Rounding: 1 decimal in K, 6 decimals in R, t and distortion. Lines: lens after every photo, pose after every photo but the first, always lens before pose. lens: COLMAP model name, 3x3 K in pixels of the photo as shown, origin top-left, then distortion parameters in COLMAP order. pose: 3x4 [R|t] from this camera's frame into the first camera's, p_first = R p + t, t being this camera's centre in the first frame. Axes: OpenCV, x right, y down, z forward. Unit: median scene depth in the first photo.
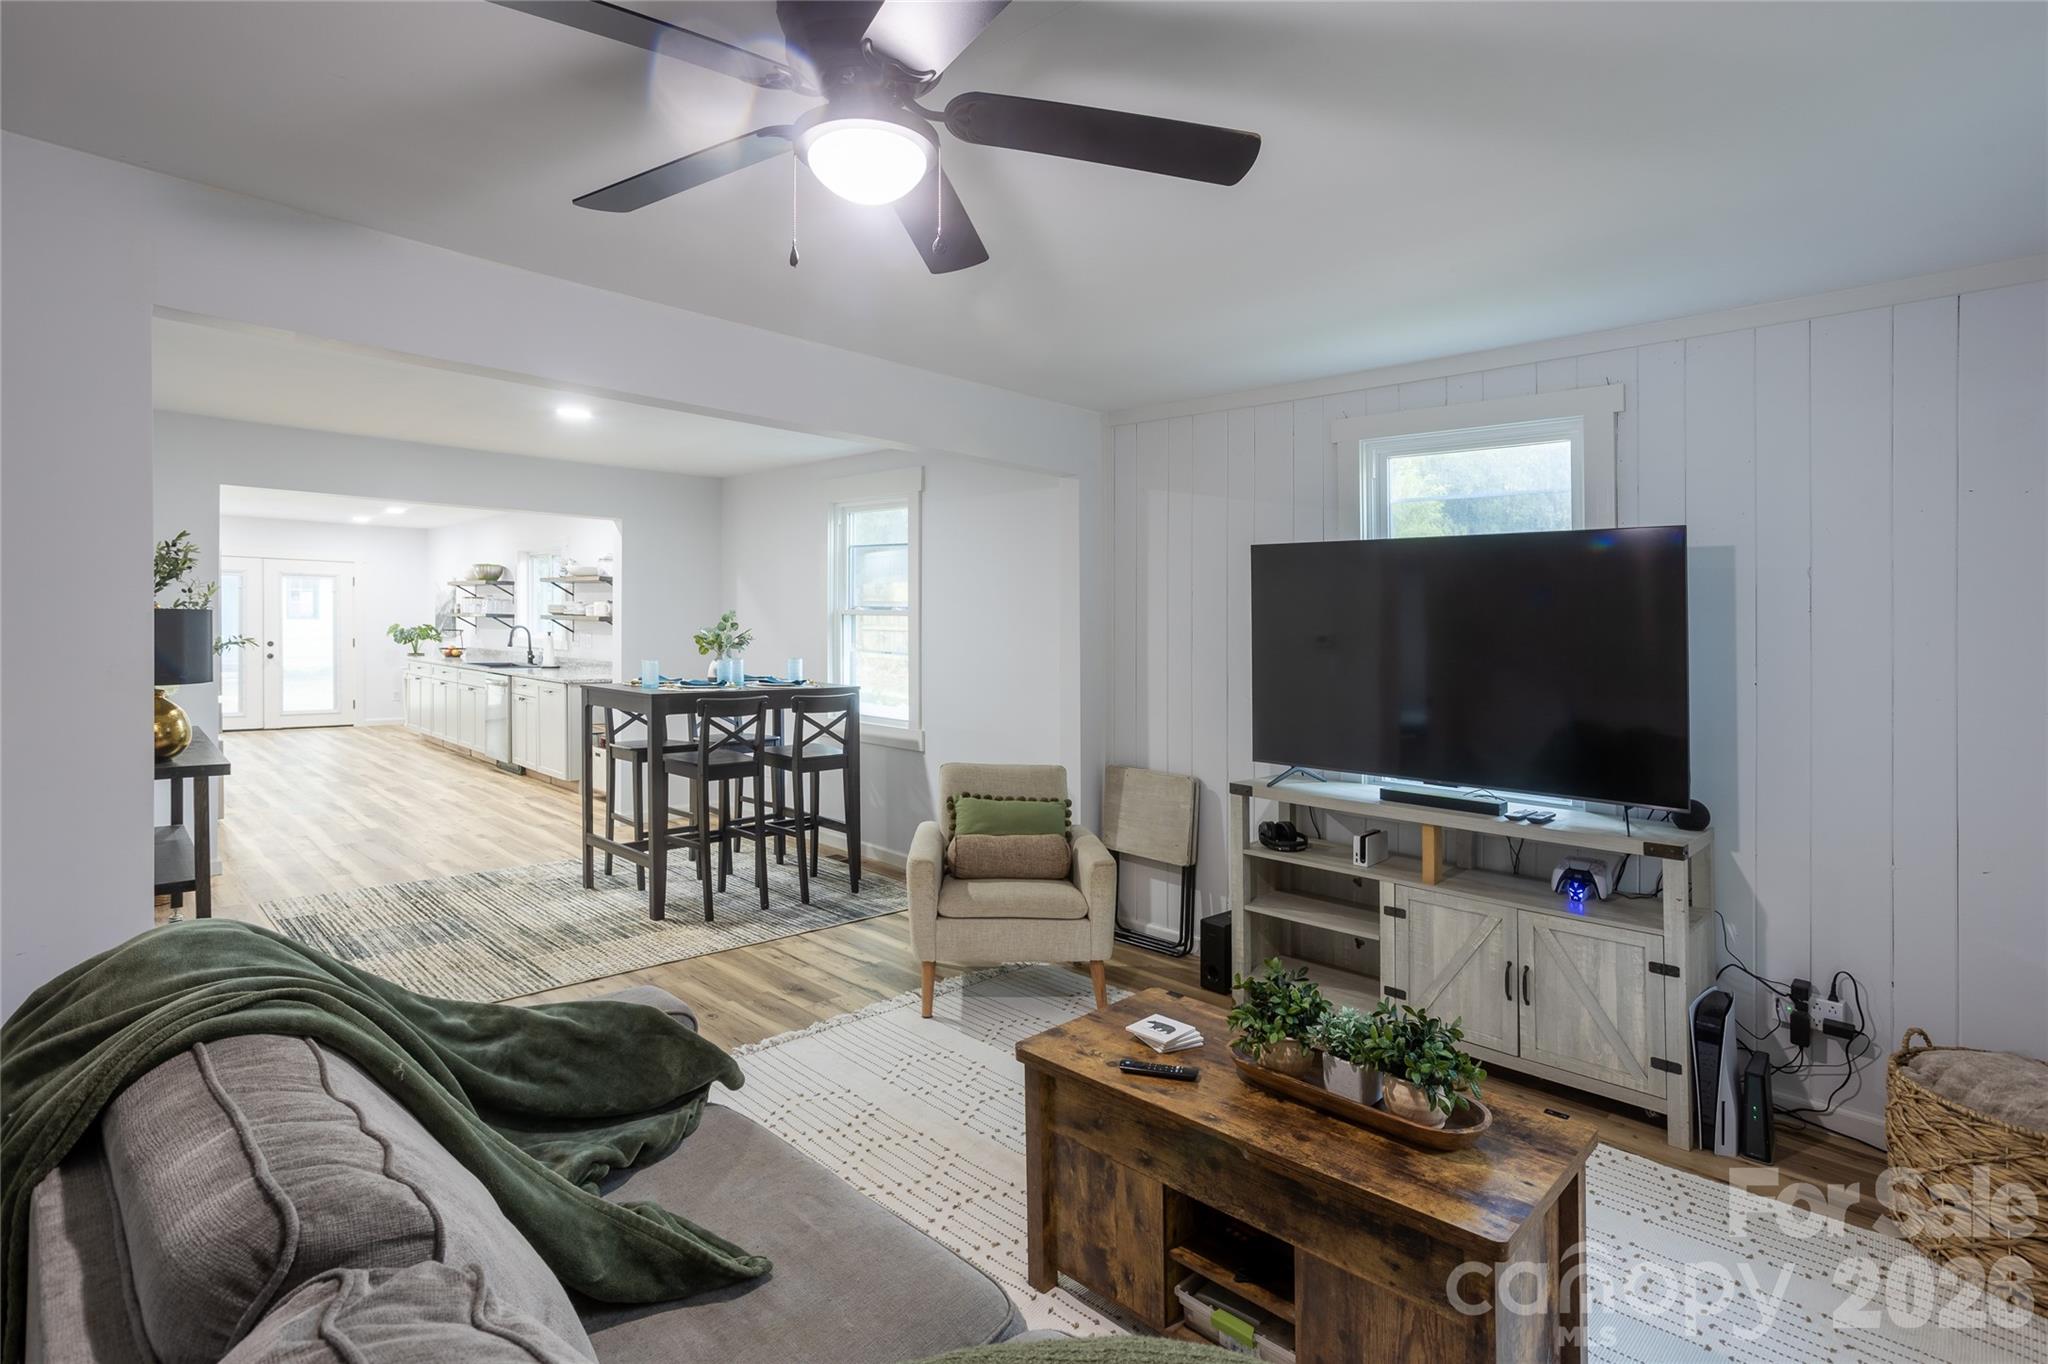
lens RADIAL K [[1010.4, 0, 1026.3], [0, 1010.4, 655.2], [0, 0, 1]] dist [-0.058545, 0.037158]
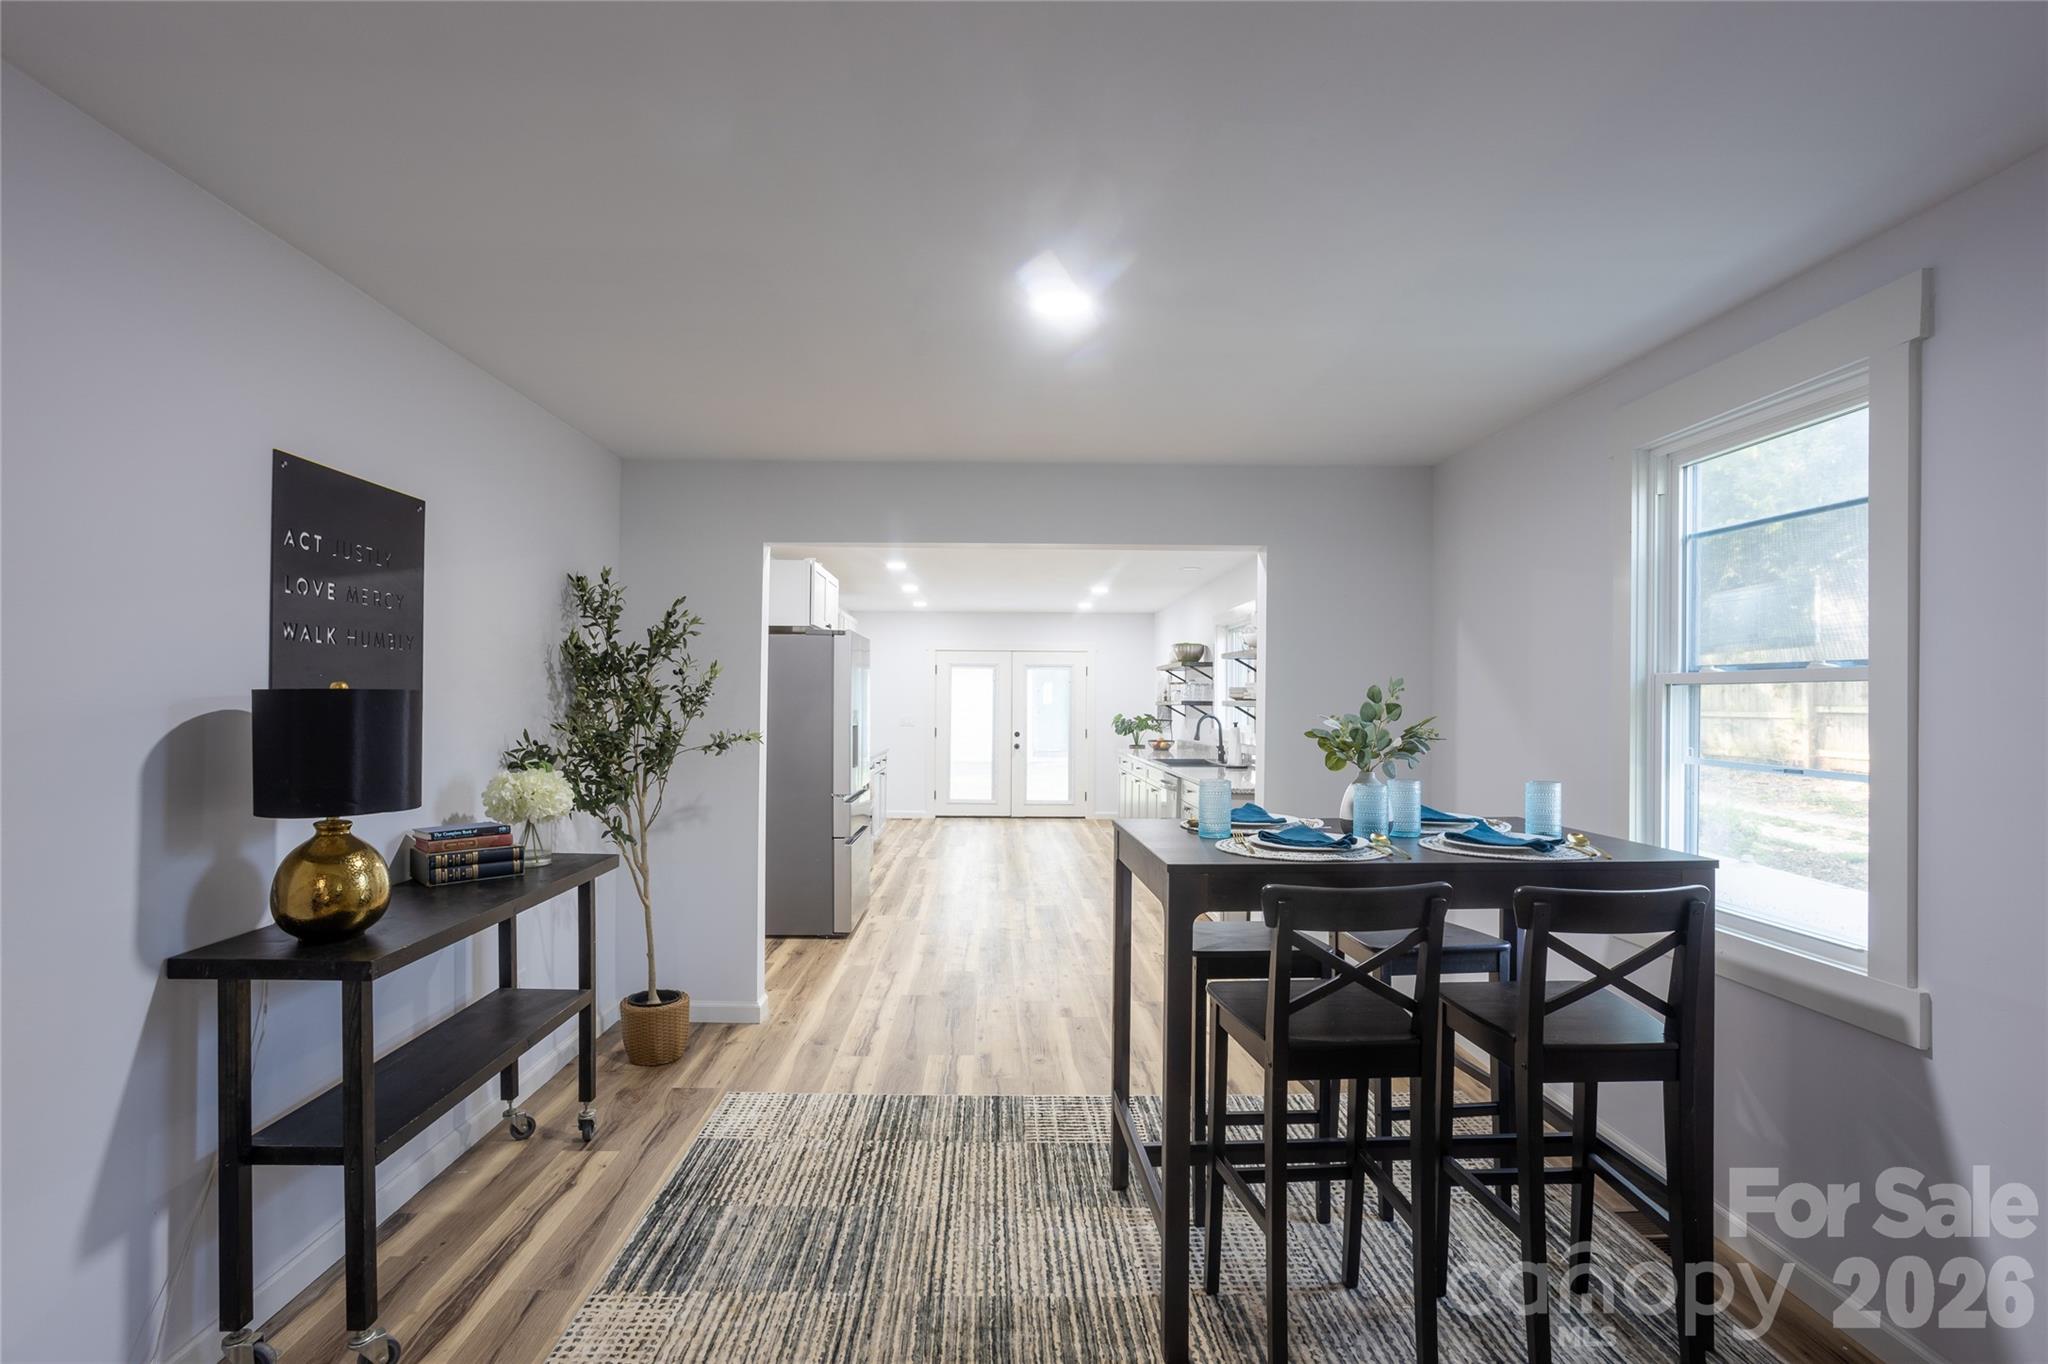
lens RADIAL K [[984.7, 0, 1015.5], [0, 984.7, 719.6], [0, 0, 1]] dist [-0.054919, 0.032837]
pose [[0.710868, -0.004075, -0.703314, -0.100812], [-0.013219, 0.999729, -0.019154, -0.014812], [0.703202, 0.022913, 0.710621, 0.573451]]
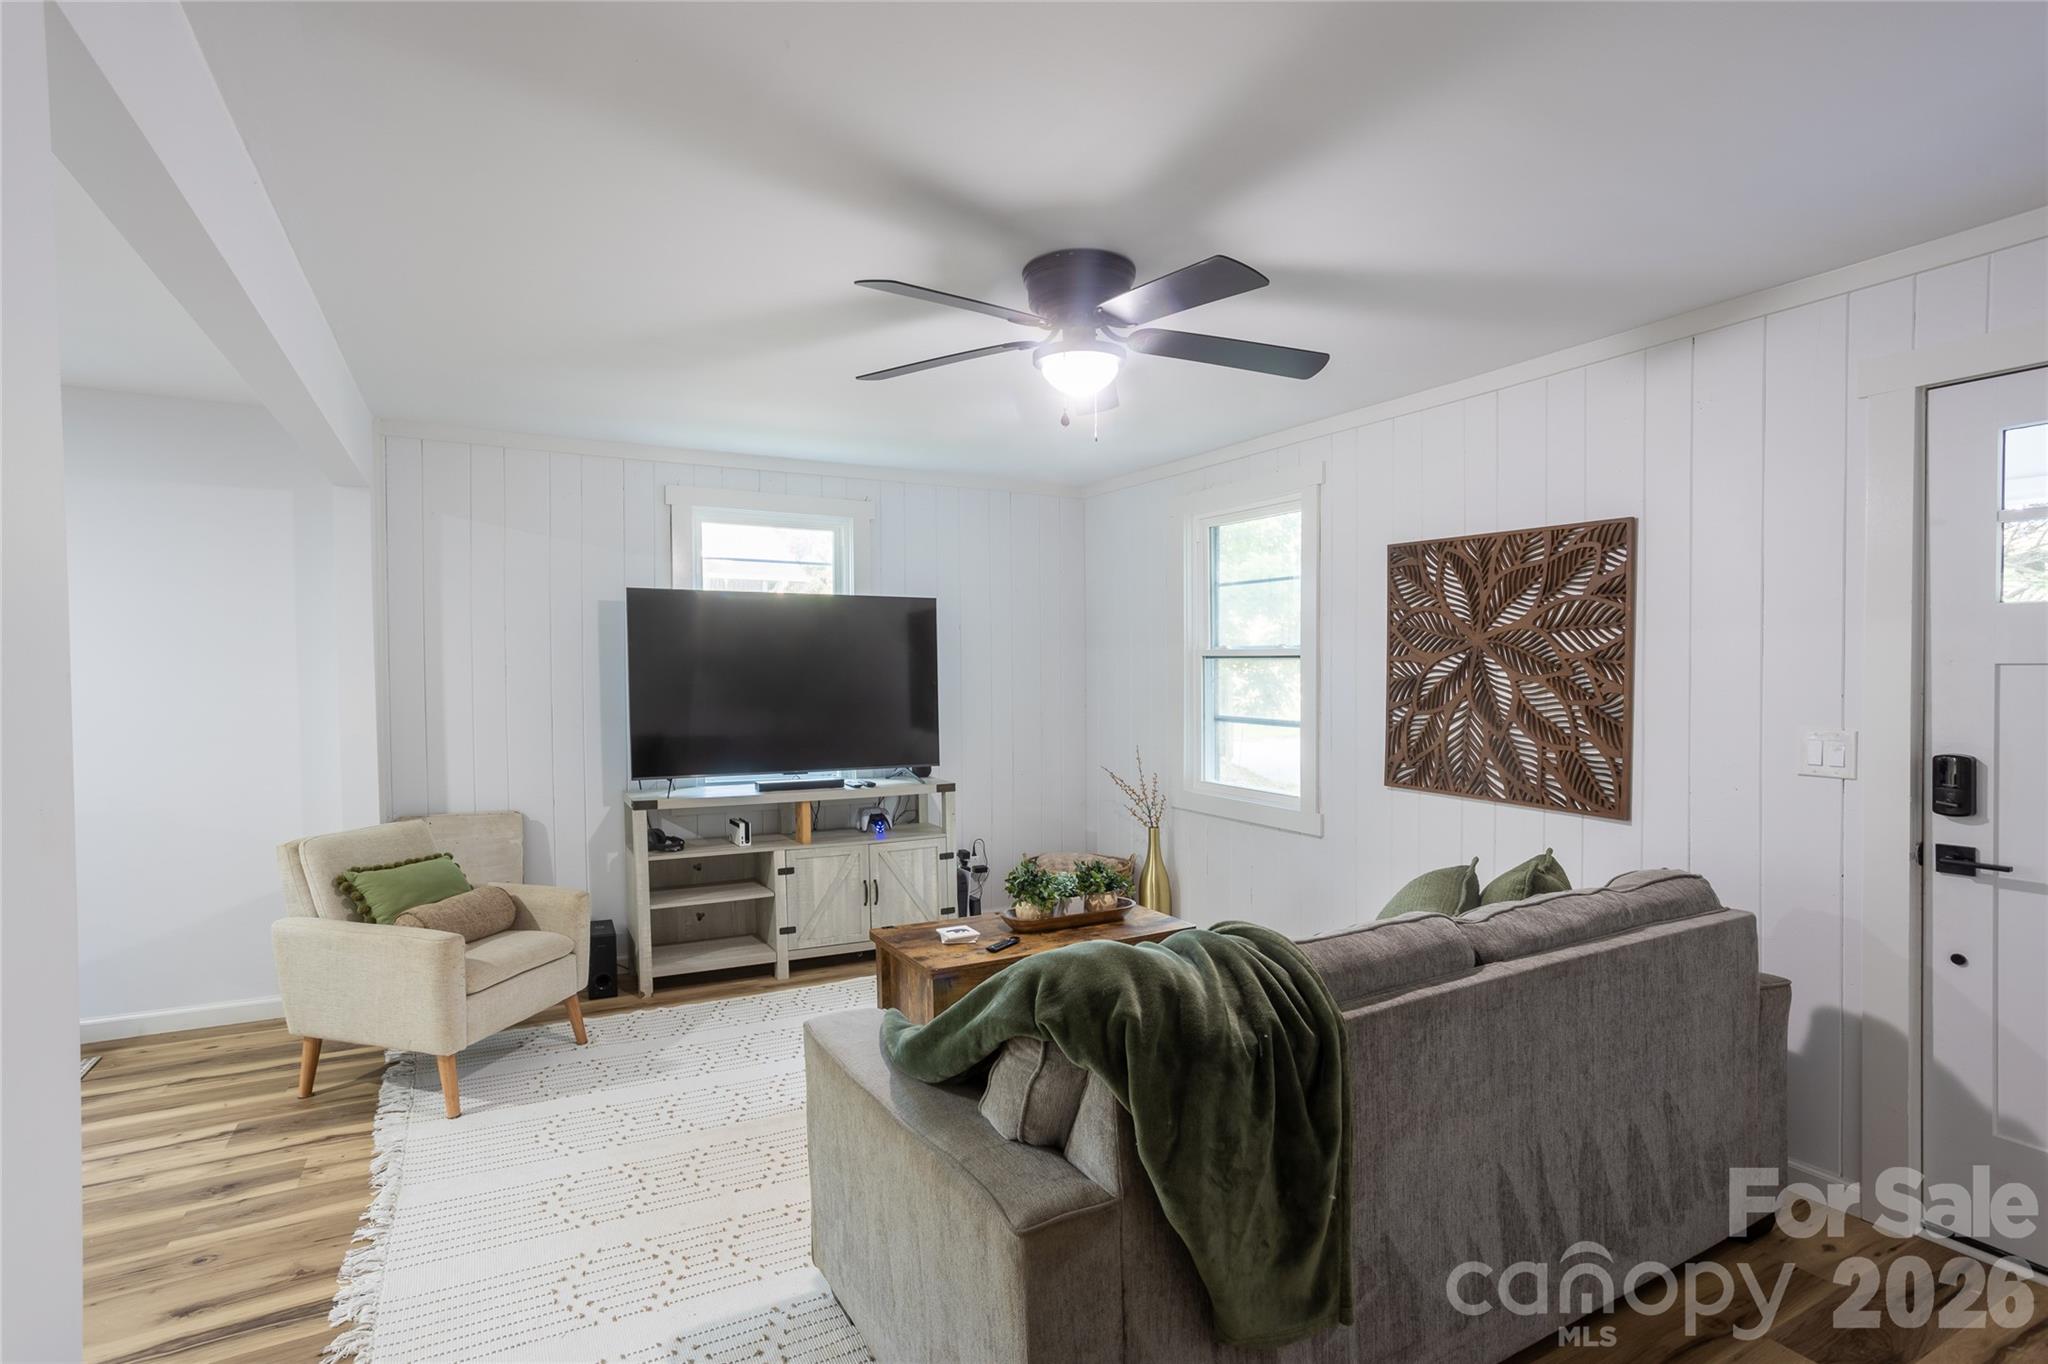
lens RADIAL K [[1010.4, 0, 1026.3], [0, 1010.4, 655.2], [0, 0, 1]] dist [-0.058545, 0.037158]
pose [[0.300090, -0.016790, 0.953763, -0.546929], [0.029340, 0.999534, 0.008365, -0.024177], [-0.953459, 0.025473, 0.300443, 0.183790]]
